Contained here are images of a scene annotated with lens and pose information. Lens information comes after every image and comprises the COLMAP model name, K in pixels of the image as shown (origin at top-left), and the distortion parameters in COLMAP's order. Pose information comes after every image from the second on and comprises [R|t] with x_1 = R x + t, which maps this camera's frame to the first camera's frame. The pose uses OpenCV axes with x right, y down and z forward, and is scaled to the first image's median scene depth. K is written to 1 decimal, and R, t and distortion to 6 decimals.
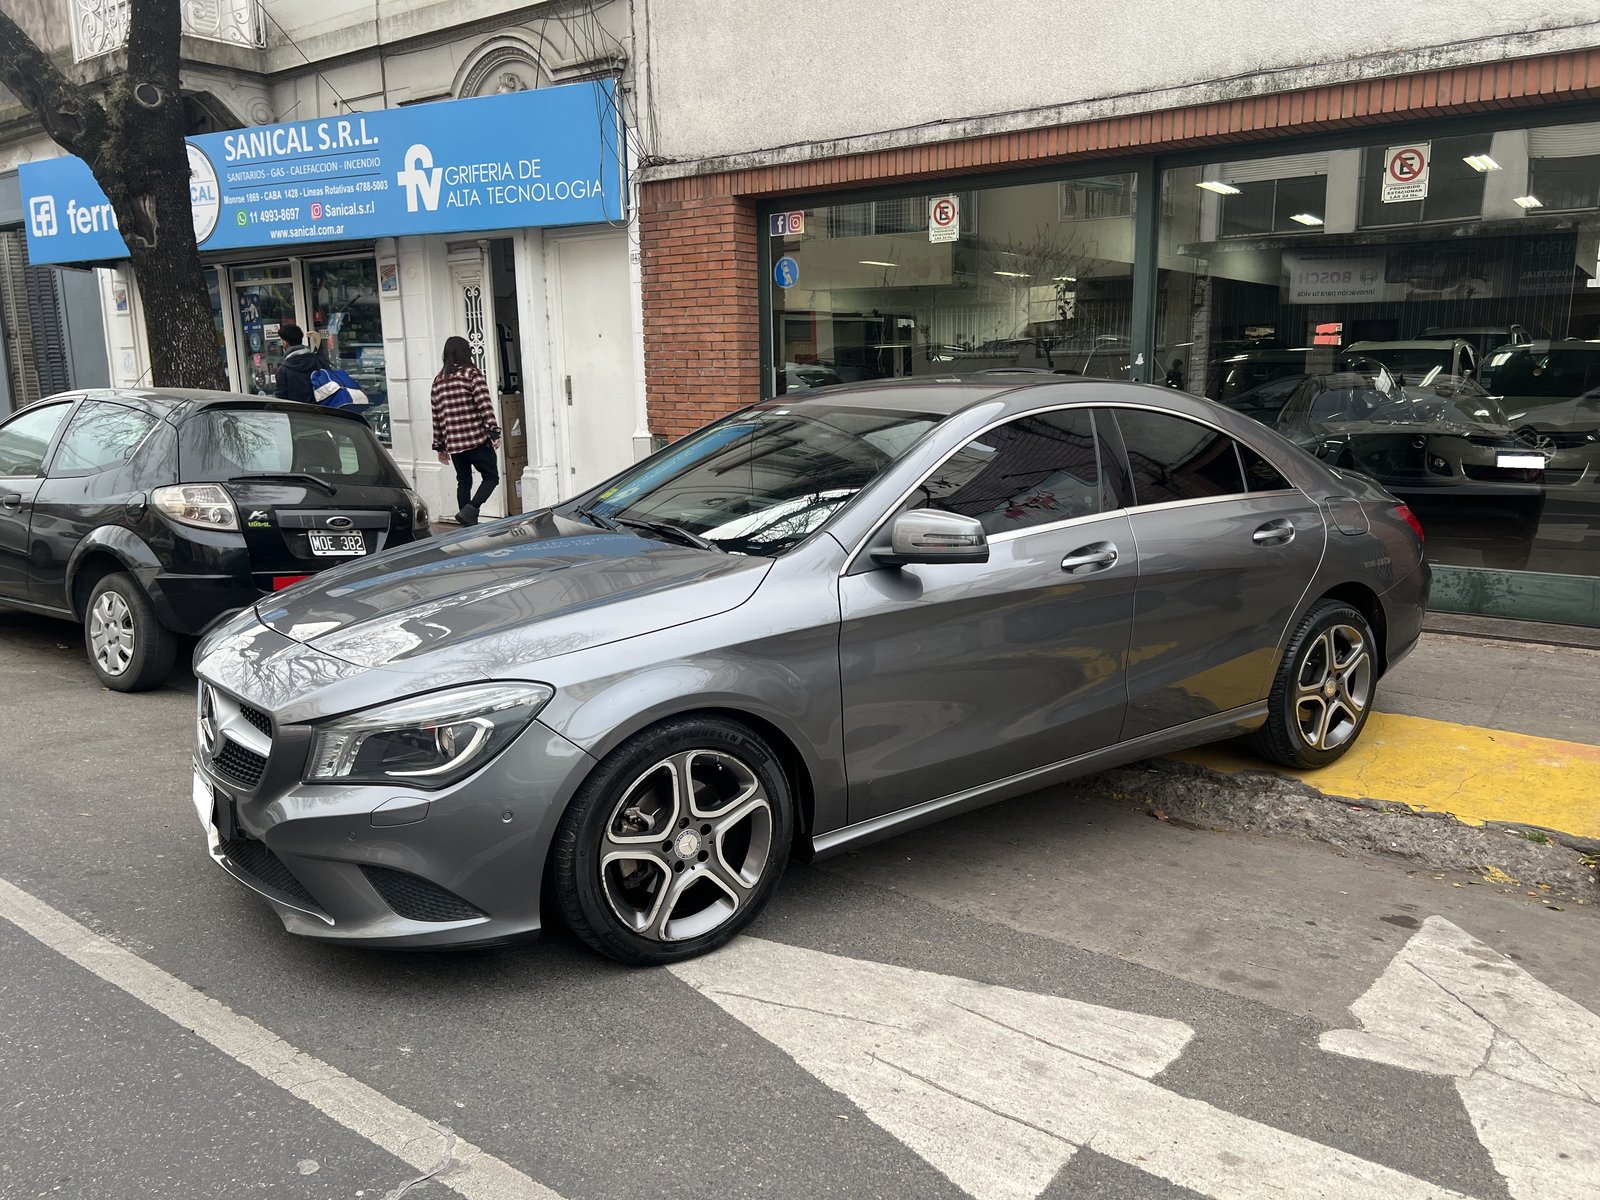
lens RADIAL K [[1201.1, 0, 817.4], [0, 1201.1, 606.1], [0, 0, 1]] dist [0.050450, -0.053875]
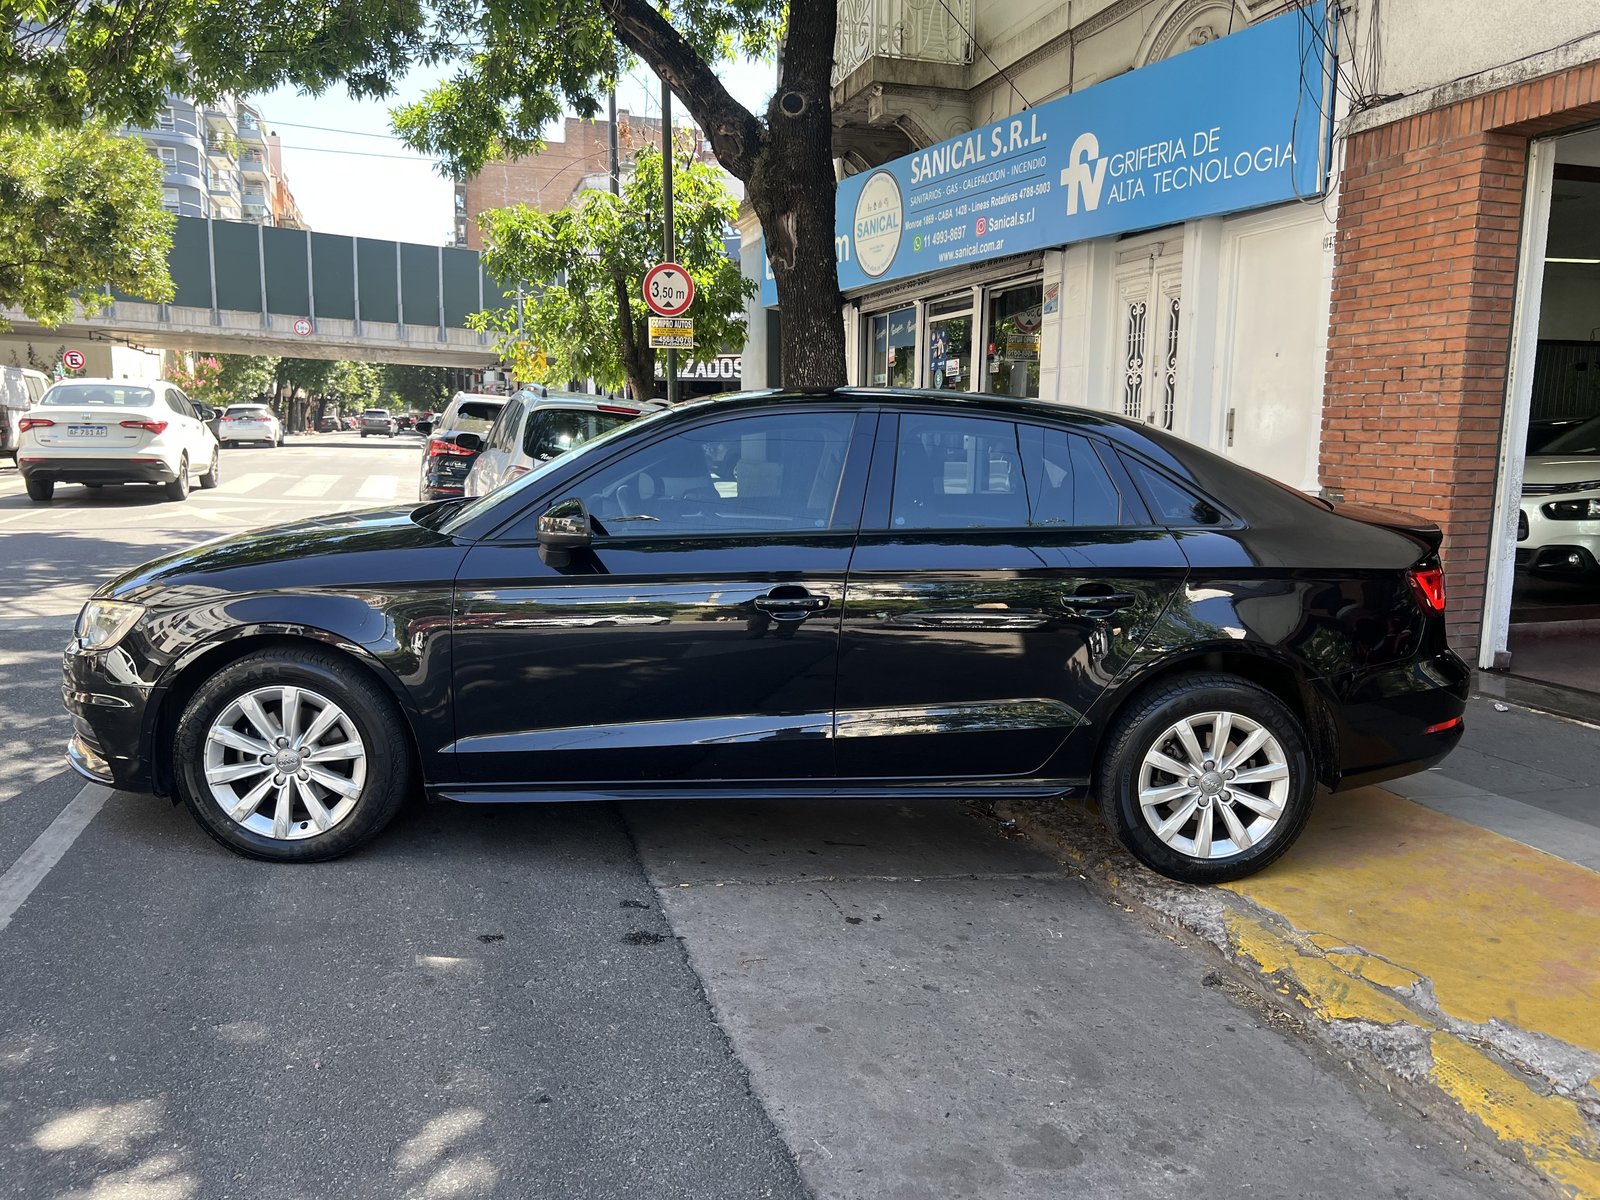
lens RADIAL K [[1201.1, 0, 817.4], [0, 1201.1, 606.1], [0, 0, 1]] dist [0.050450, -0.053875]
pose [[0.807701, 0.106805, -0.579838, 0.045508], [-0.133329, 0.991067, -0.003172, -0.032334], [0.574319, 0.079871, 0.814726, 0.261594]]
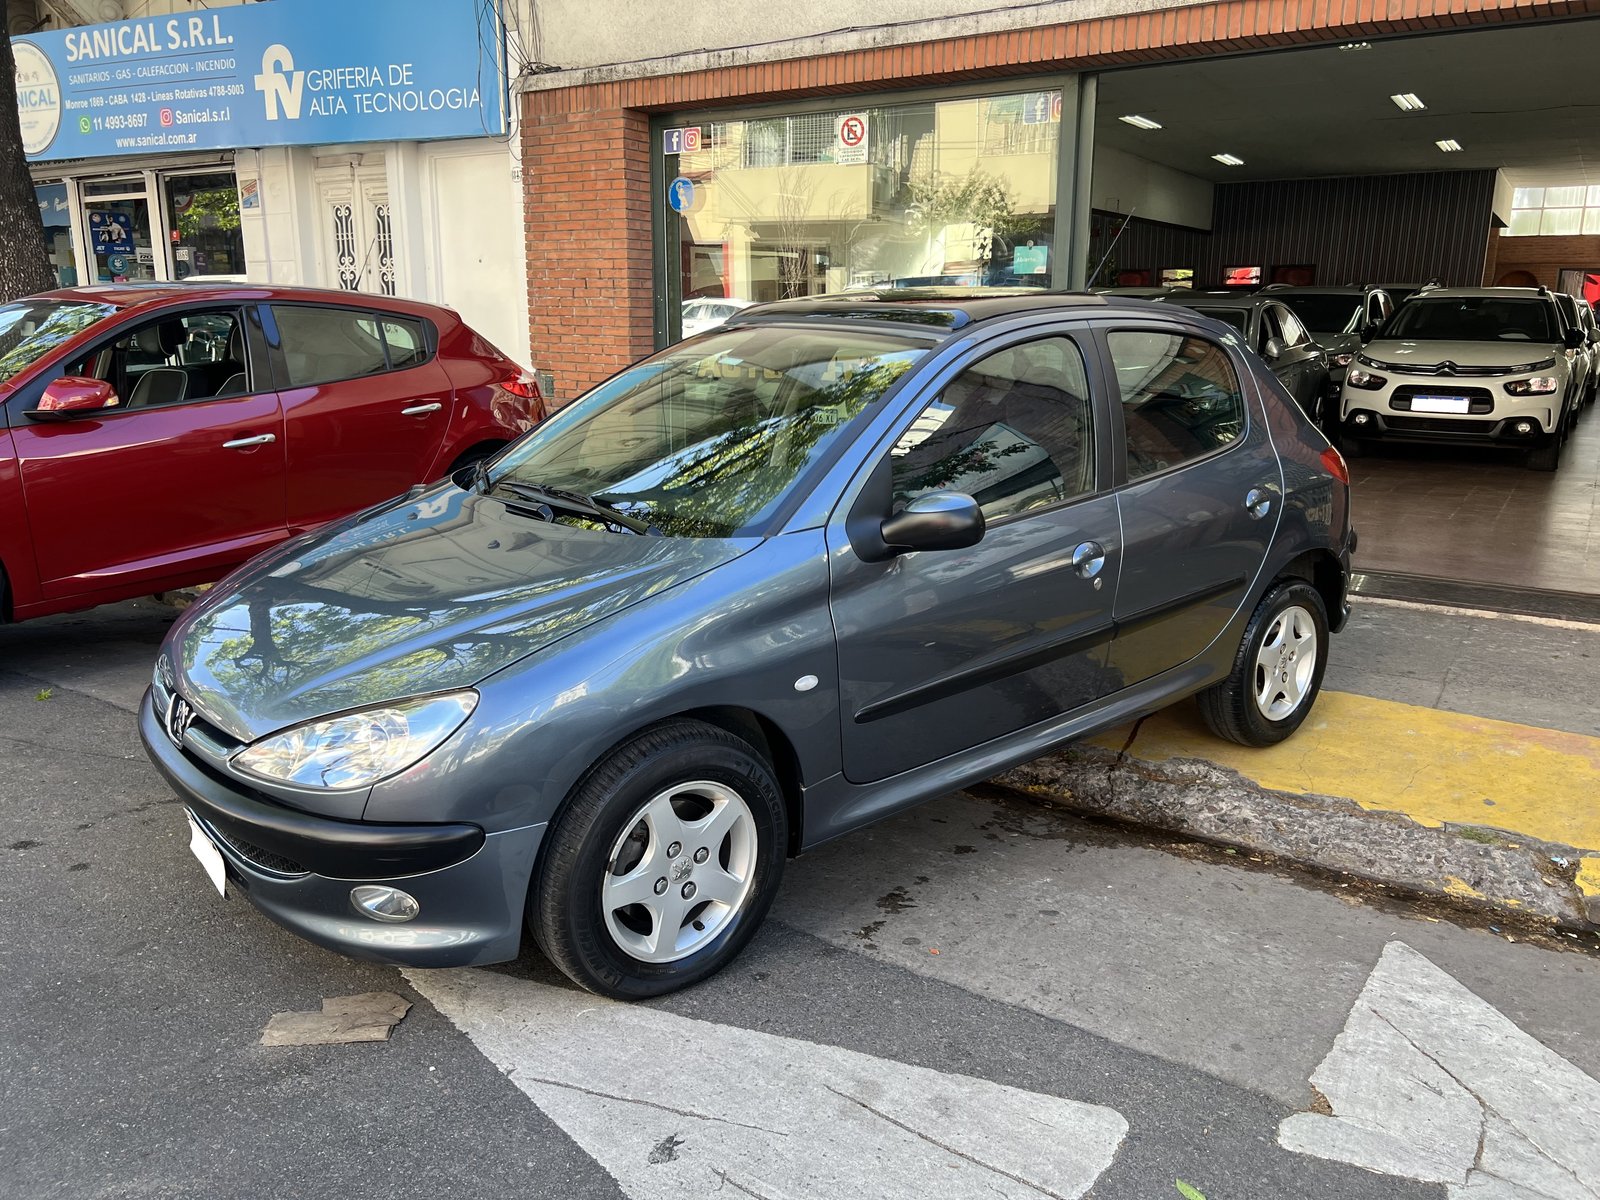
lens RADIAL K [[1207.9, 0, 796.6], [0, 1207.9, 583.3], [0, 0, 1]] dist [0.033553, -0.033149]
pose [[0.998607, 0.004971, 0.052528, 0.014118], [-0.006557, 0.999526, 0.030077, -0.009125], [-0.052354, -0.030380, 0.998166, 0.064359]]
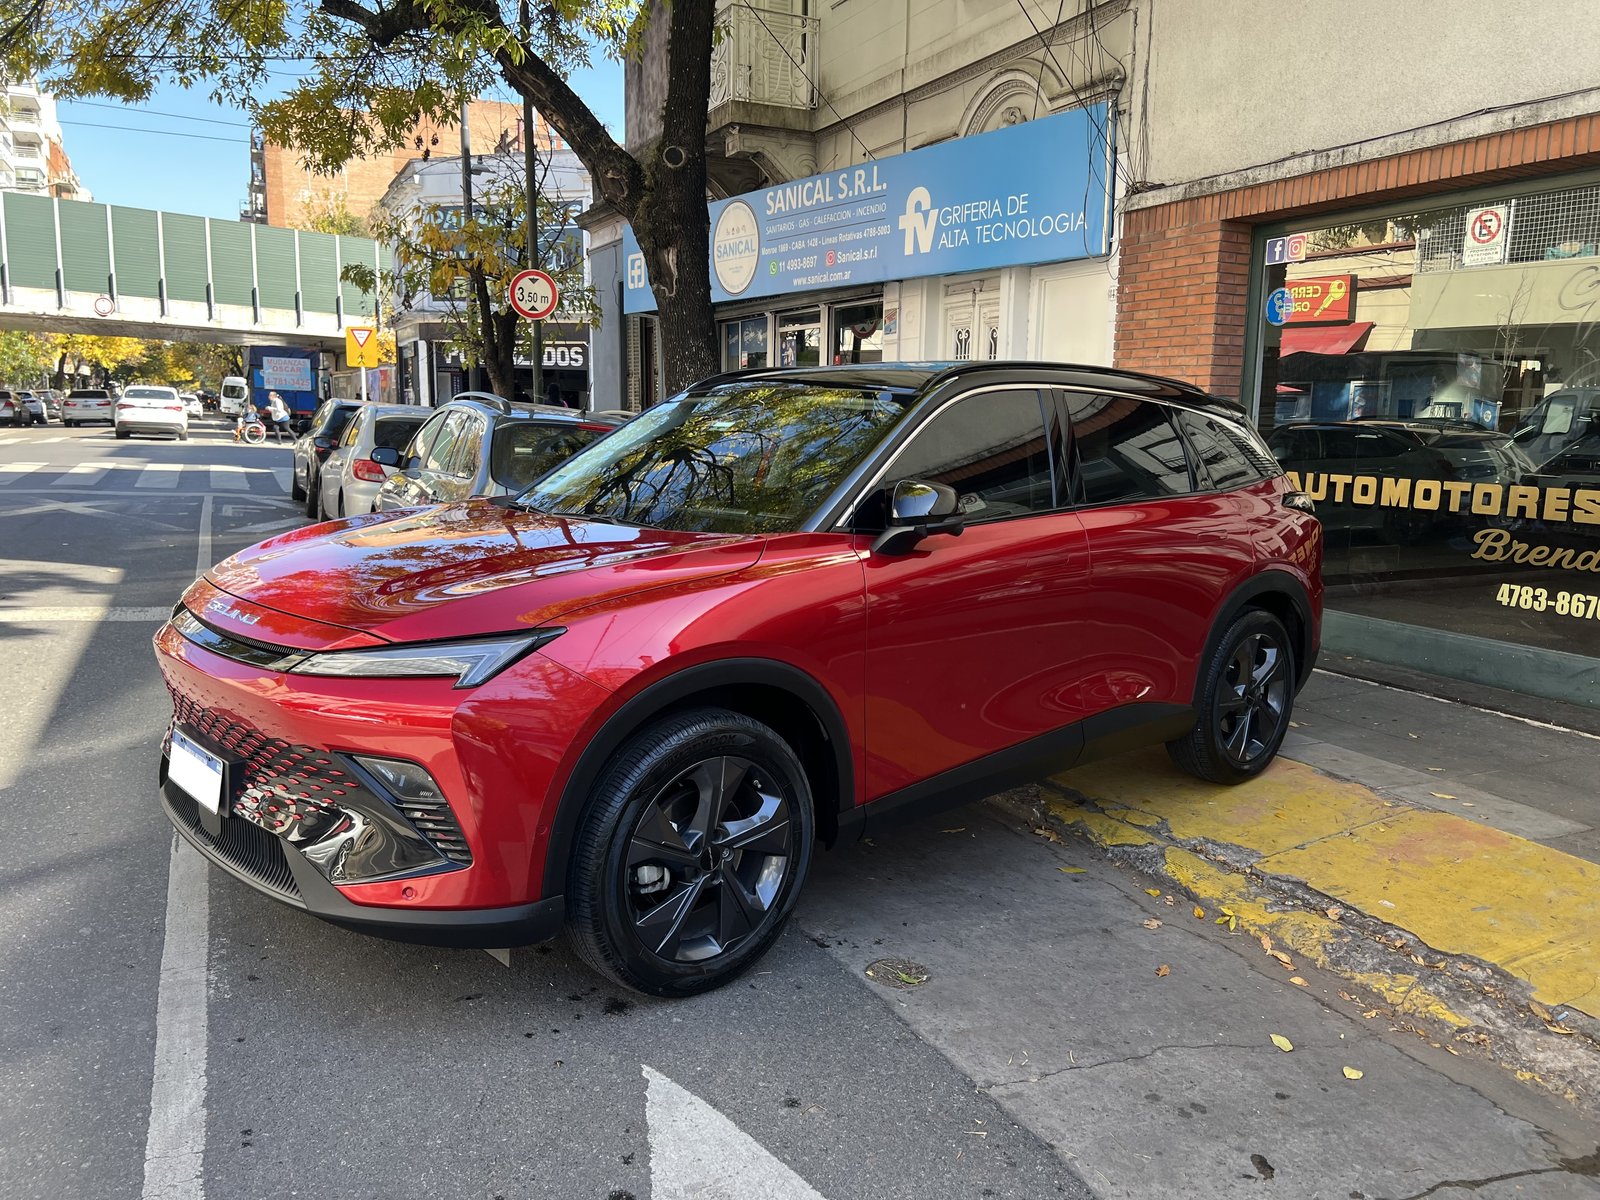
lens RADIAL K [[1201.1, 0, 817.4], [0, 1201.1, 606.1], [0, 0, 1]] dist [0.050450, -0.053875]
pose [[0.884416, 0.099123, -0.456051, 0.092815], [-0.114188, 0.993444, -0.005516, -0.025537], [0.452514, 0.056954, 0.889937, 0.106206]]
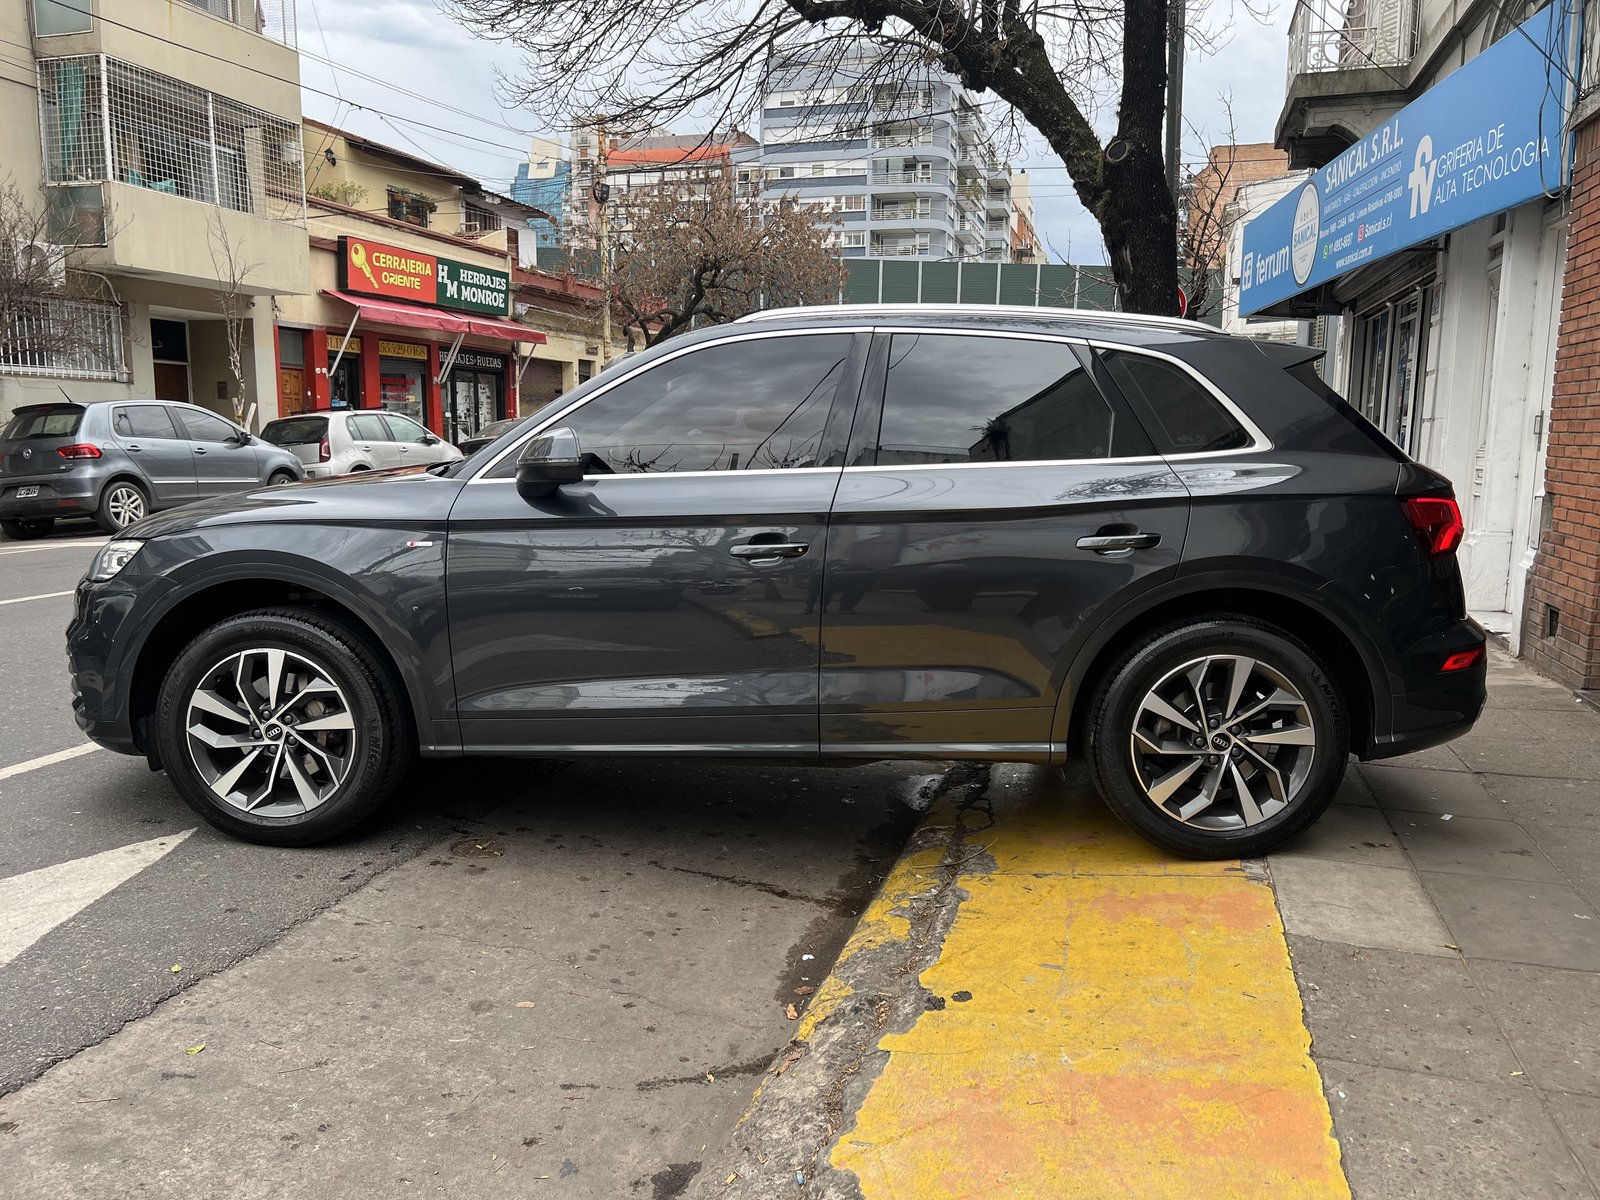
lens RADIAL K [[1201.1, 0, 817.4], [0, 1201.1, 606.1], [0, 0, 1]] dist [0.050450, -0.053875]
pose [[0.347877, 0.148028, -0.925780, 0.383682], [-0.190193, 0.978067, 0.084920, -0.061751], [0.918046, 0.146535, 0.368401, 0.392116]]
